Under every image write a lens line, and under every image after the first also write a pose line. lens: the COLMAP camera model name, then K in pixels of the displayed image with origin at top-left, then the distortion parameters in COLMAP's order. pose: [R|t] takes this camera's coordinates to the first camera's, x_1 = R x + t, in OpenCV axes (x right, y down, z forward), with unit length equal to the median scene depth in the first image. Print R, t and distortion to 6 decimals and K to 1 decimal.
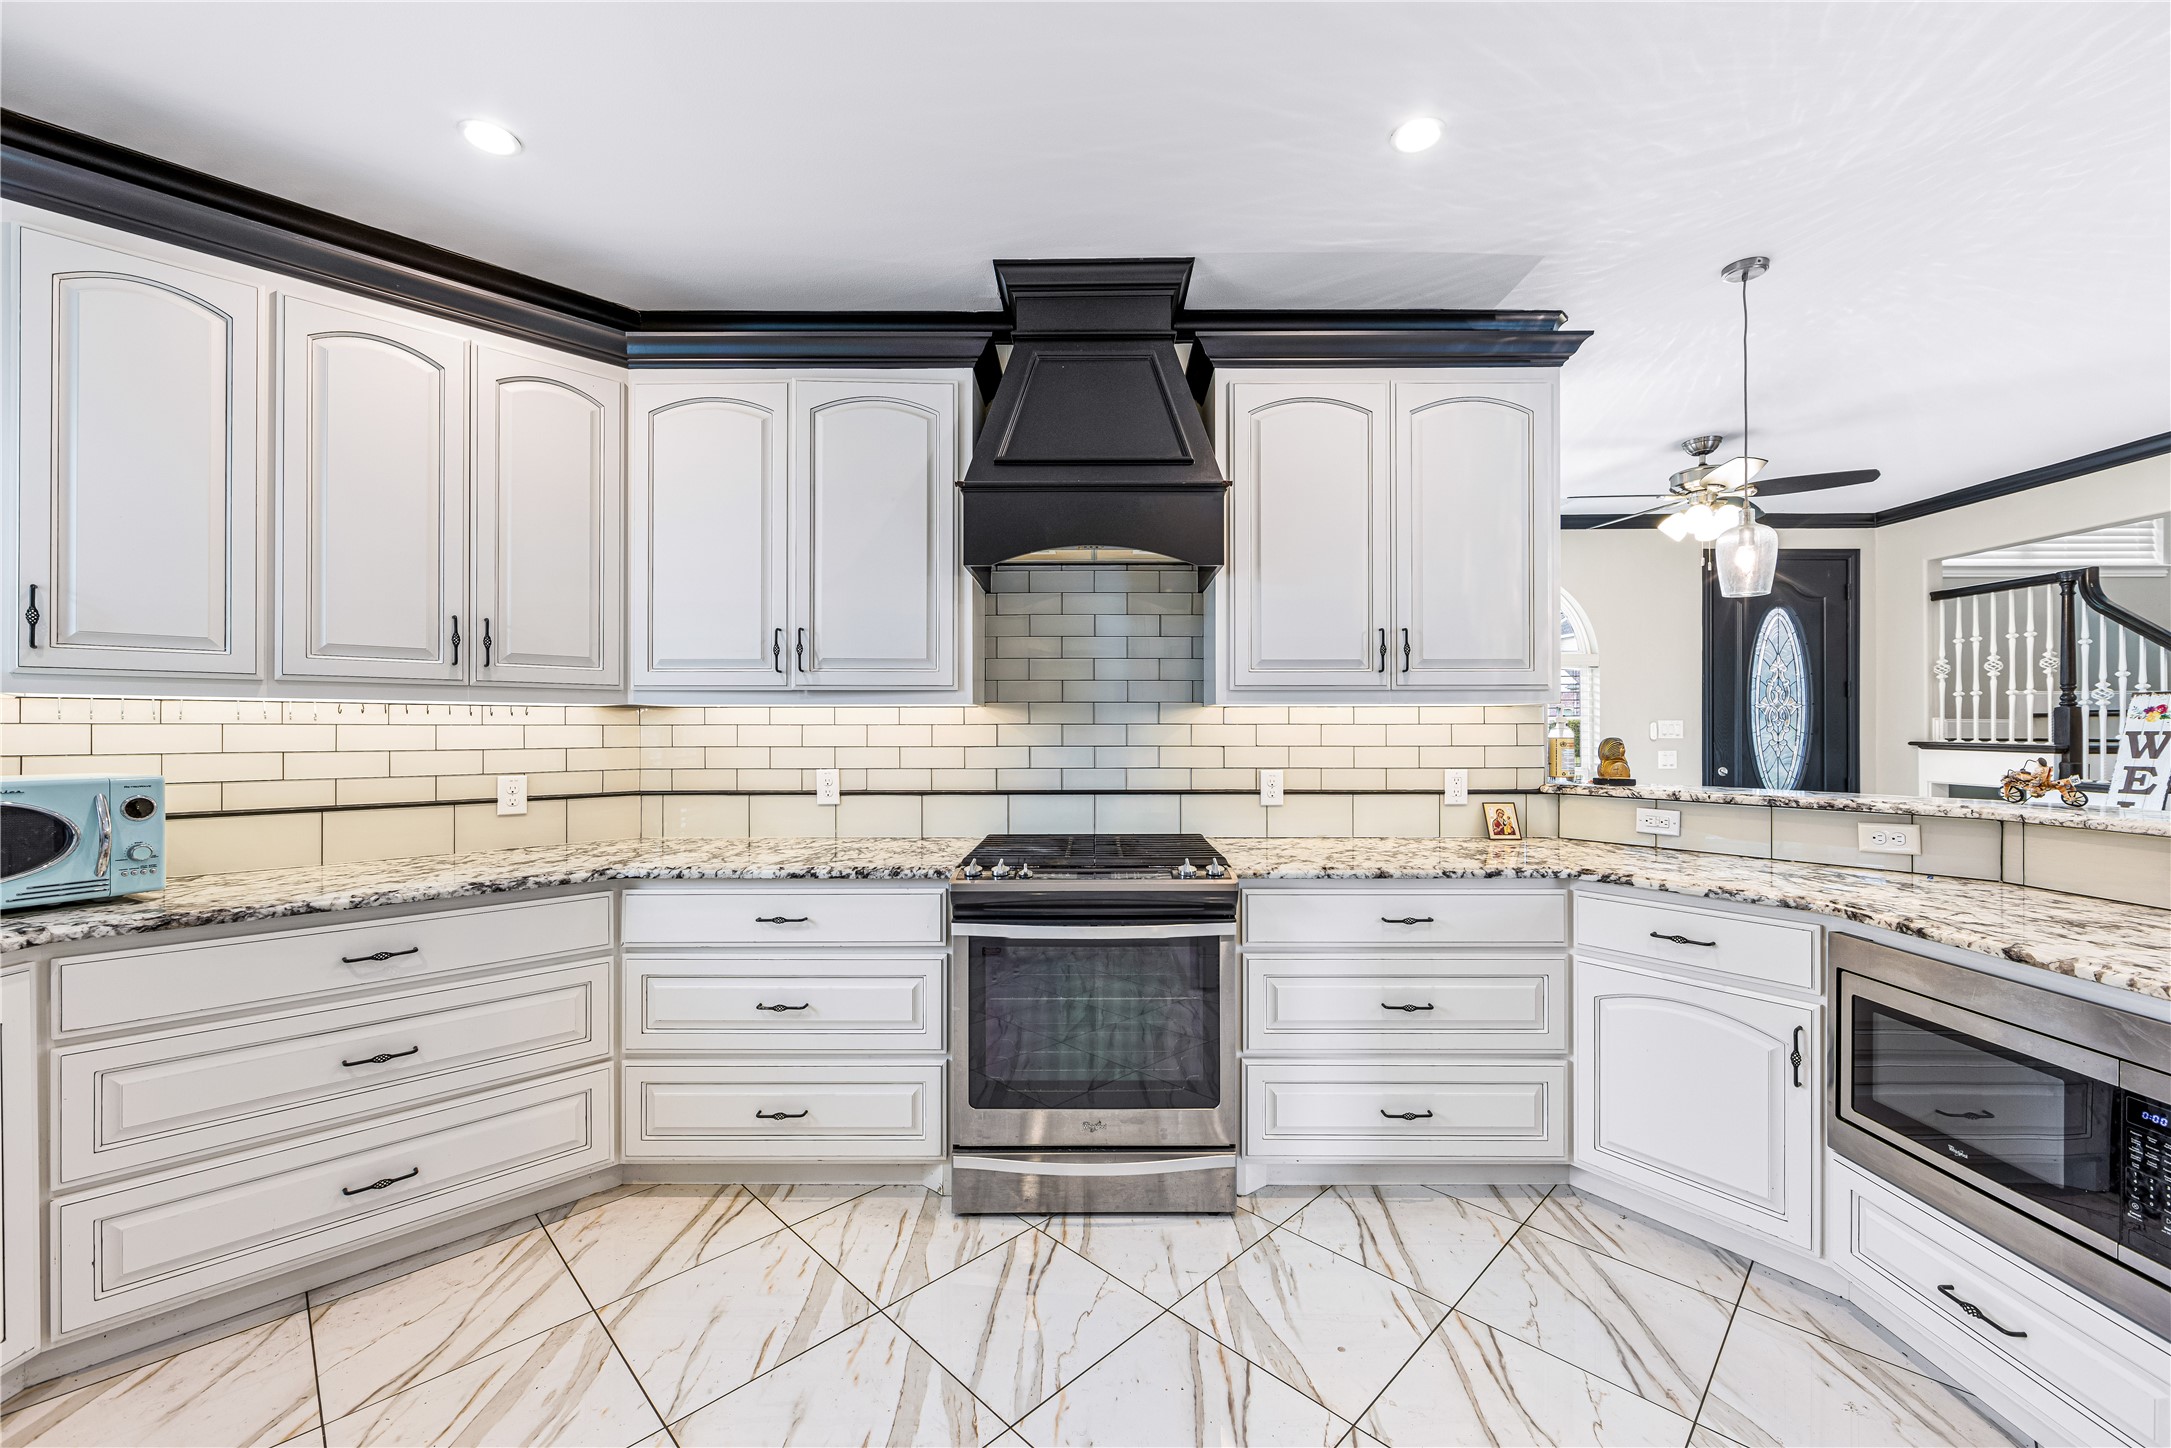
lens RADIAL K [[851.8, 0, 1097.4], [0, 851.8, 726.7], [0, 0, 1]] dist [-0.001675, -0.000375]
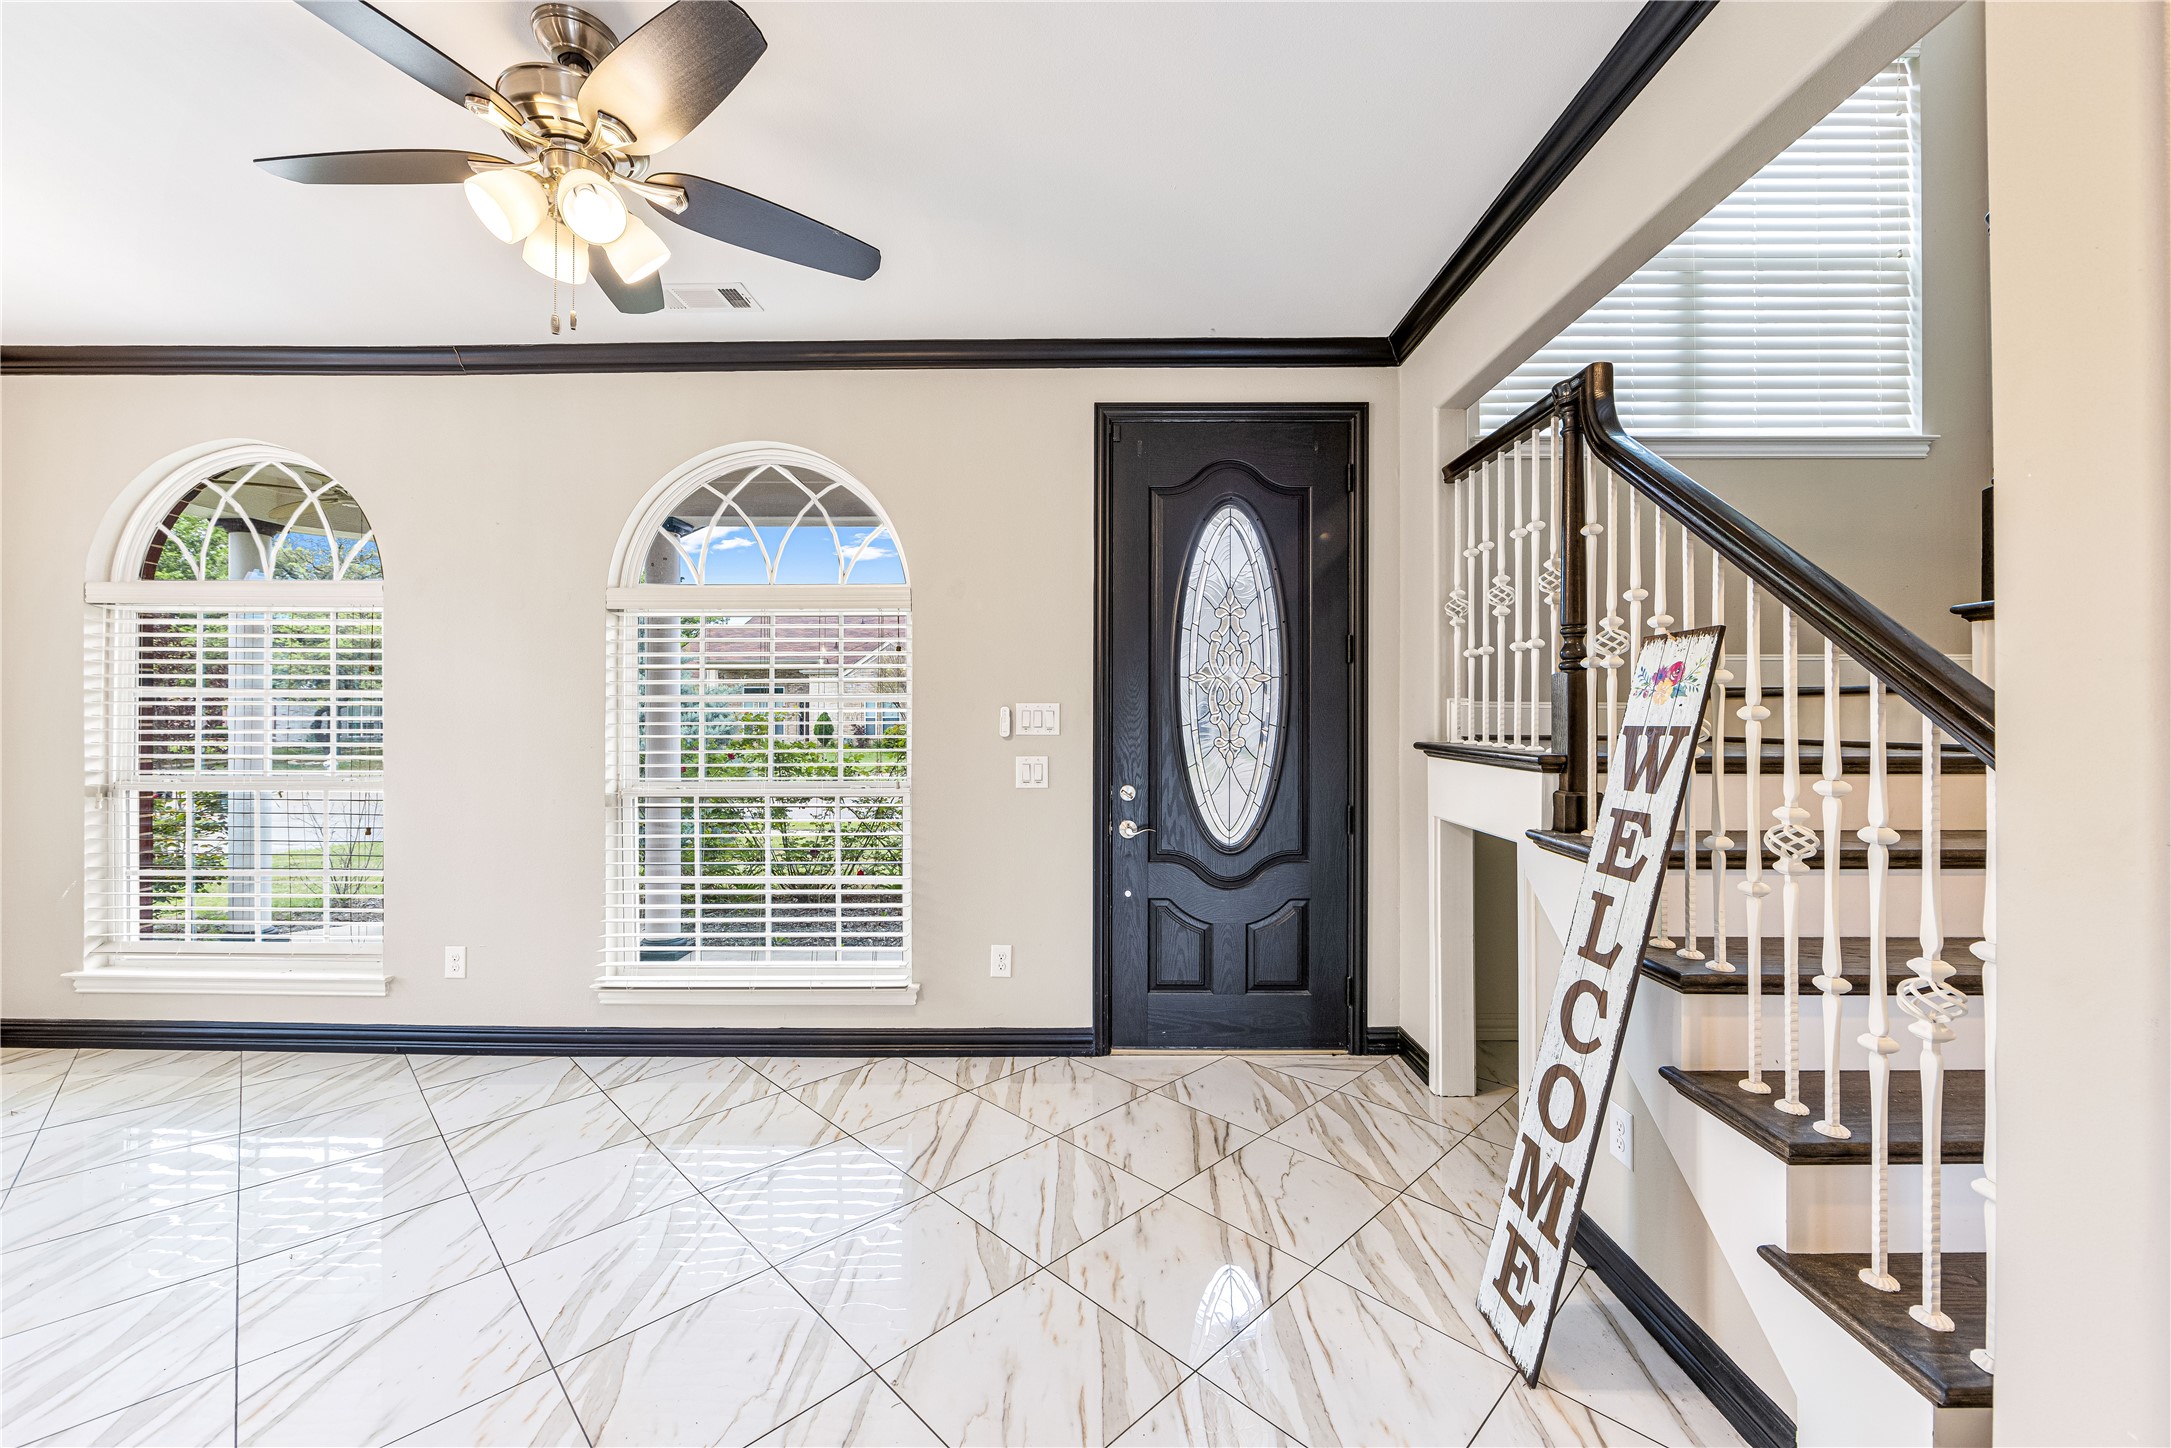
lens RADIAL K [[848.7, 0, 1092.2], [0, 848.7, 715.7], [0, 0, 1]] dist [-0.001920, -0.000285]
pose [[0.999974, 0.002925, -0.006598, 1.563351], [-0.002913, 0.999994, 0.001824, 0.000418], [0.006603, -0.001805, 0.999977, 0.942578]]
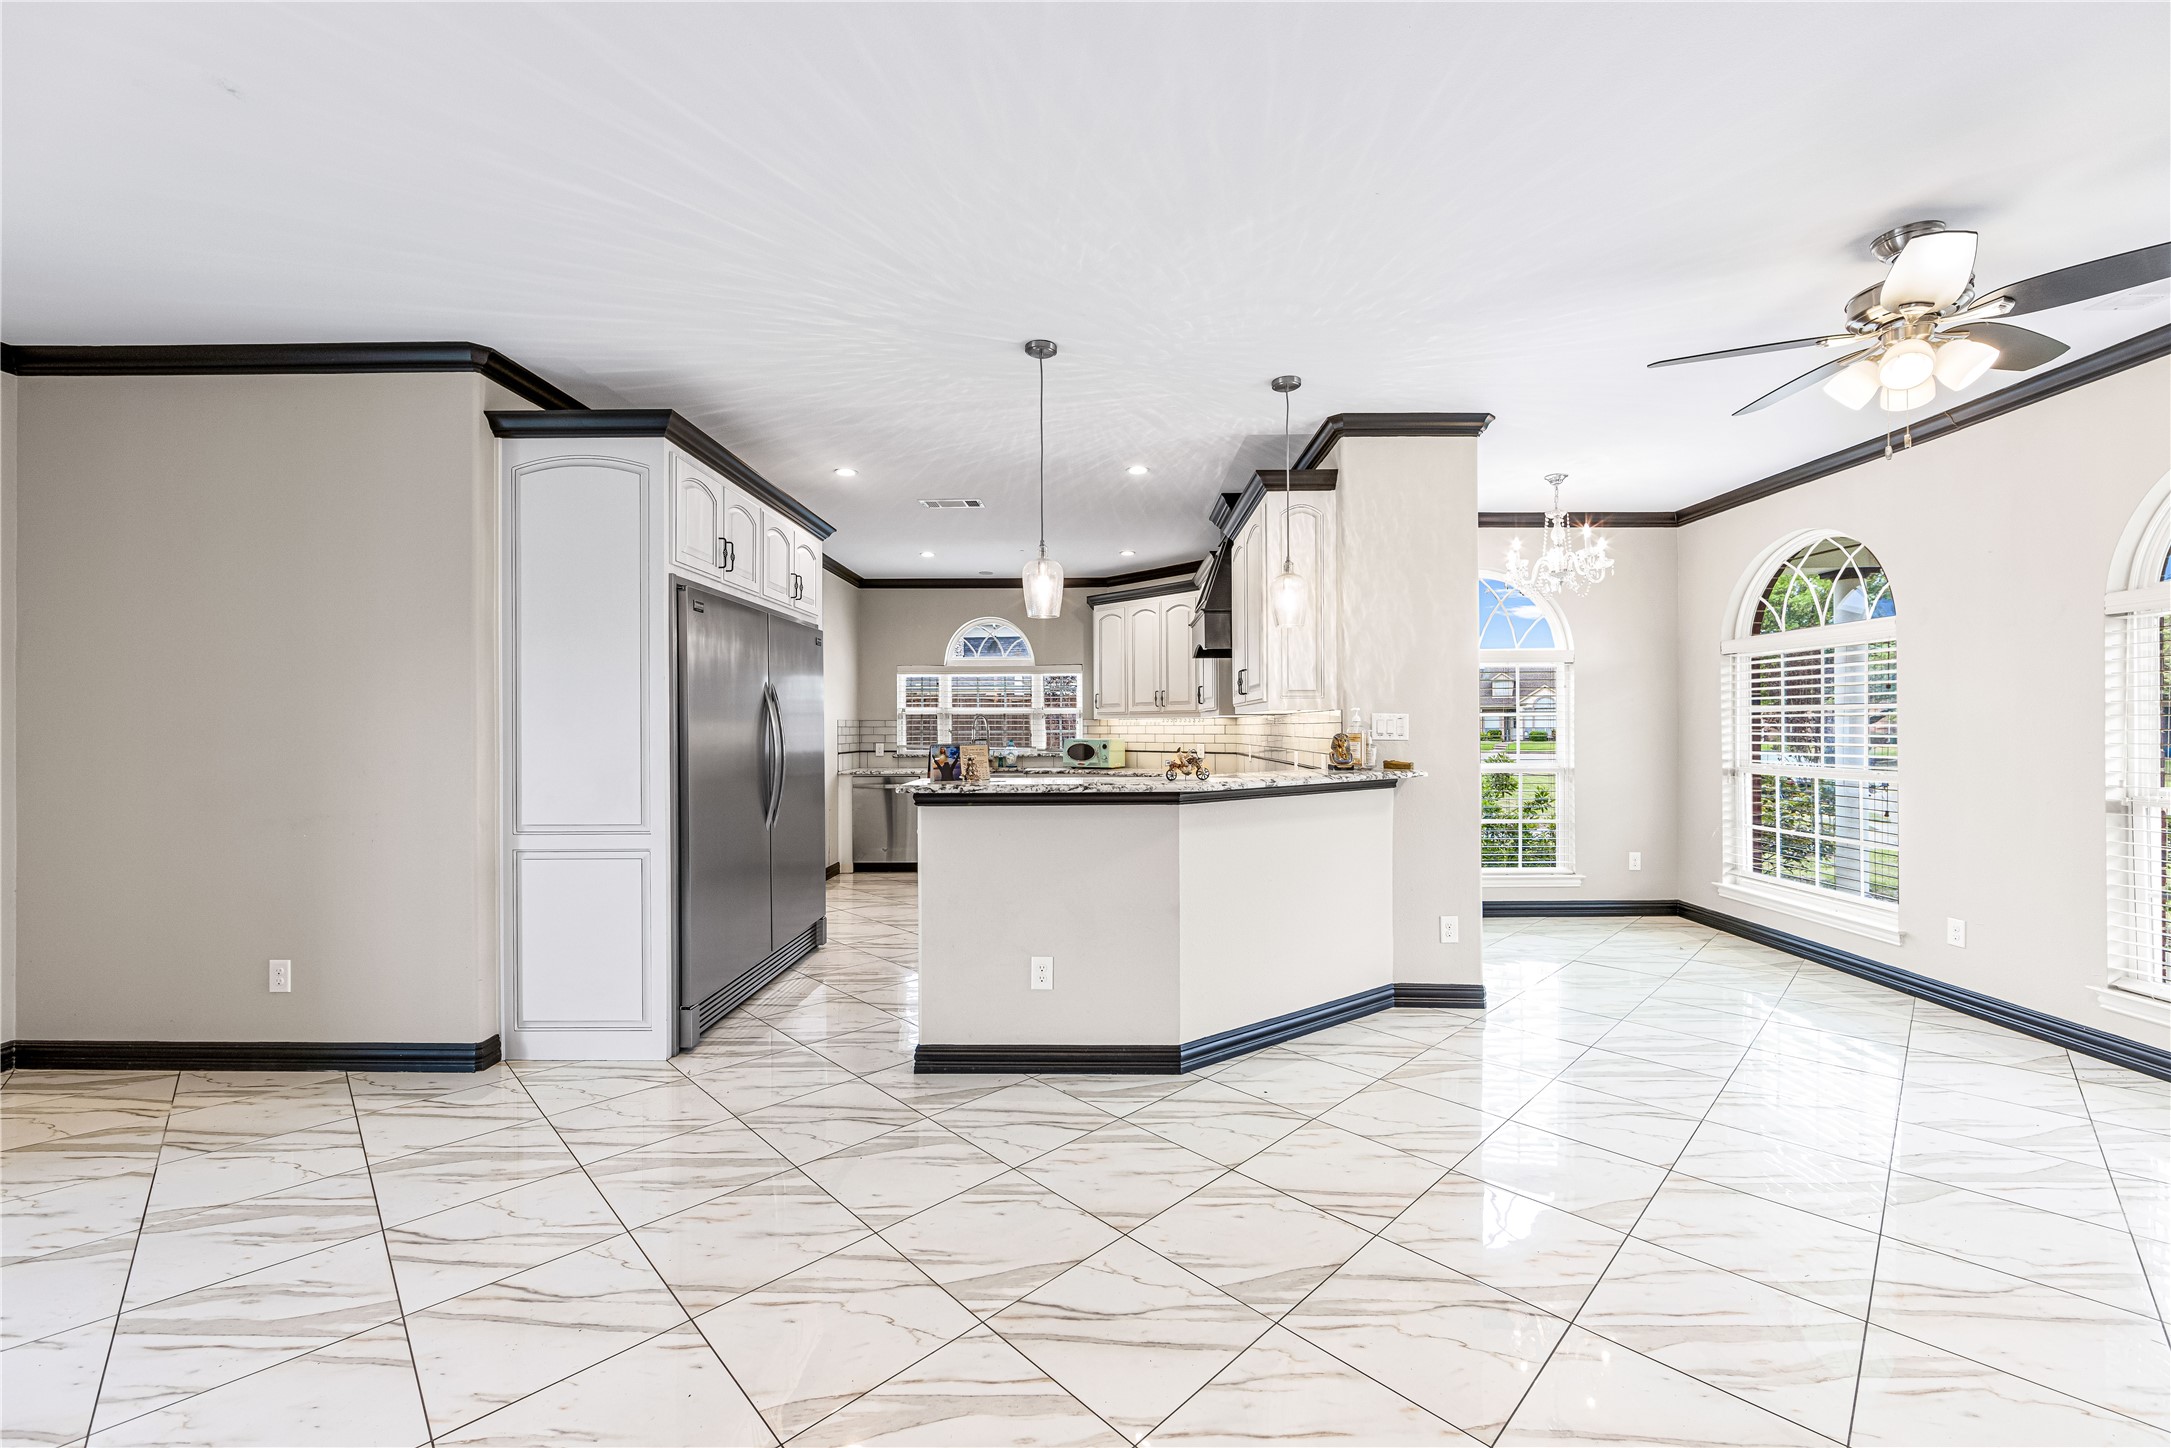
lens RADIAL K [[848.7, 0, 1092.2], [0, 848.7, 715.7], [0, 0, 1]] dist [-0.001920, -0.000285]
pose [[-0.014293, -0.012403, -0.999821, 2.109888], [0.008473, 0.999886, -0.012525, -0.002010], [0.999862, -0.008650, -0.014187, 0.711032]]
